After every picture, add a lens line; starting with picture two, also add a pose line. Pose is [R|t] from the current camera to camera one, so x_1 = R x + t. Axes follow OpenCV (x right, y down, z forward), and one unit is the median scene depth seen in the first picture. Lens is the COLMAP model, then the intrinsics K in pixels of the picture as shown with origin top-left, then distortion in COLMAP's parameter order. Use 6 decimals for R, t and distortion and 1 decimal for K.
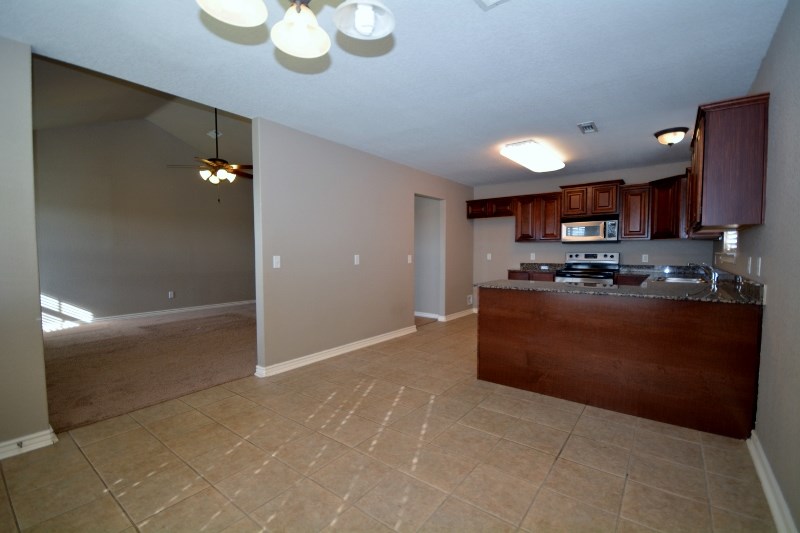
lens RADIAL K [[350.6, 0, 395.9], [0, 350.6, 269.8], [0, 0, 1]] dist [0.002400, -0.011213]
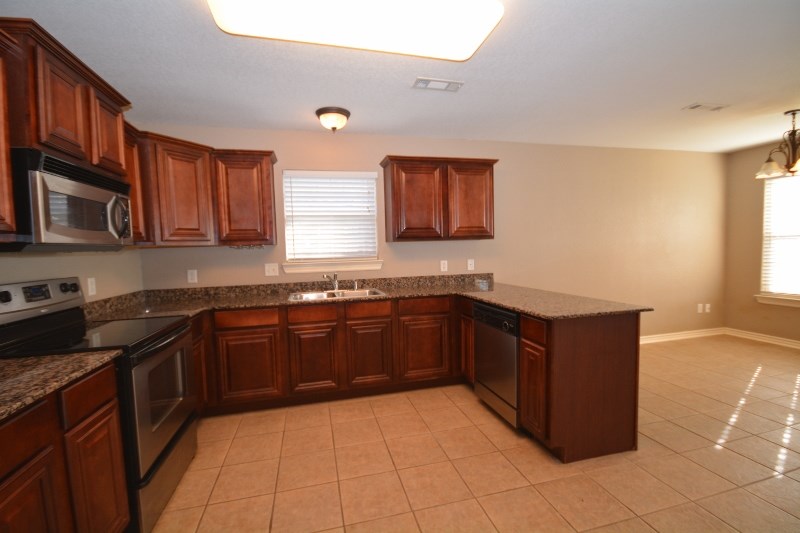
lens RADIAL K [[350.6, 0, 396.1], [0, 350.6, 271.0], [0, 0, 1]] dist [0.002400, -0.011213]
pose [[-0.782189, -0.017645, 0.622791, 0.108152], [0.059528, 0.992910, 0.102894, -0.071859], [-0.620191, 0.117556, -0.775592, 1.036061]]
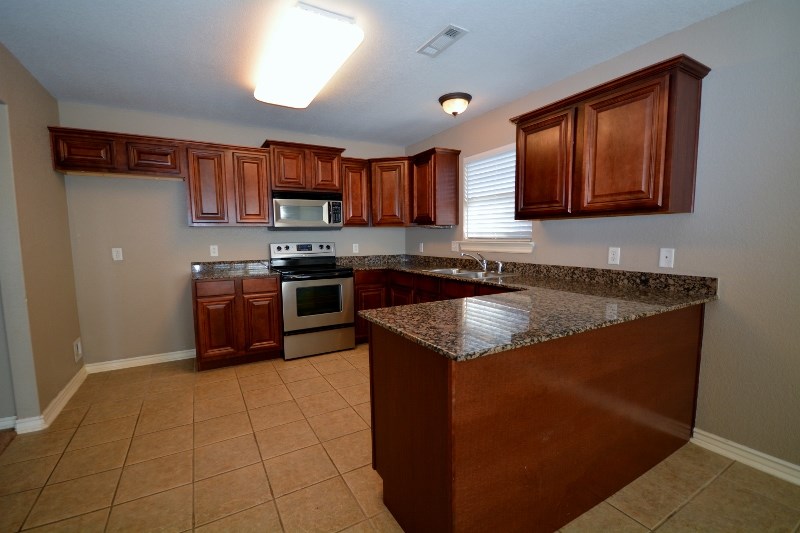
lens RADIAL K [[350.6, 0, 400.0], [0, 350.6, 272.0], [0, 0, 1]] dist [0.002400, -0.011213]
pose [[0.376249, -0.096157, 0.921515, -0.052265], [0.054980, 0.995164, 0.081394, -0.036752], [-0.924886, 0.020041, 0.379717, 0.533902]]
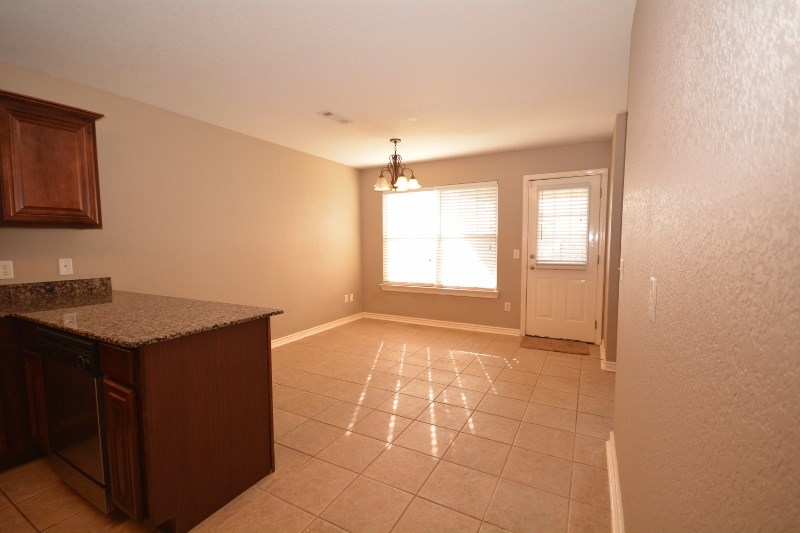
lens RADIAL K [[350.6, 0, 399.1], [0, 350.6, 271.1], [0, 0, 1]] dist [0.002400, -0.011213]
pose [[-0.987076, 0.017124, -0.159336, 0.066606], [-0.004054, 0.991288, 0.131651, -0.059990], [0.160202, 0.130595, -0.978407, 0.922180]]
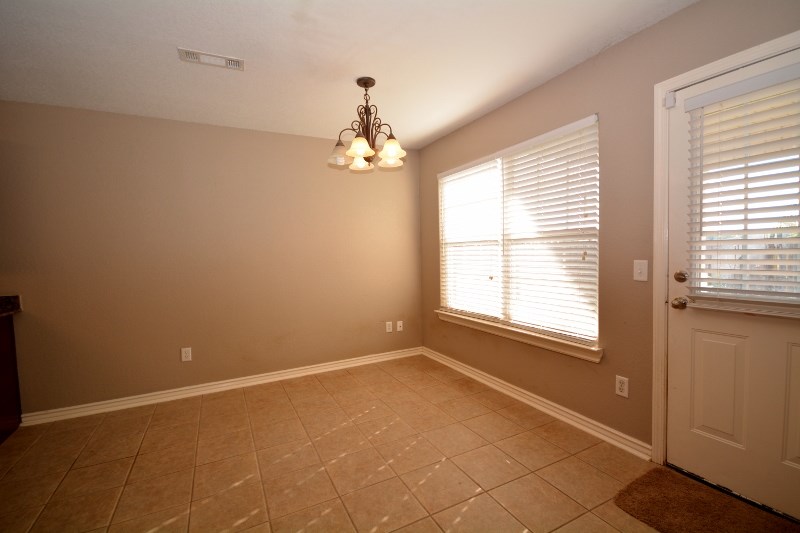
lens RADIAL K [[350.6, 0, 398.1], [0, 350.6, 269.5], [0, 0, 1]] dist [0.002400, -0.011213]
pose [[-0.908685, 0.004298, 0.417461, -0.267459], [0.048101, 0.994366, 0.094463, -0.038710], [-0.414703, 0.105918, -0.903772, 0.577043]]
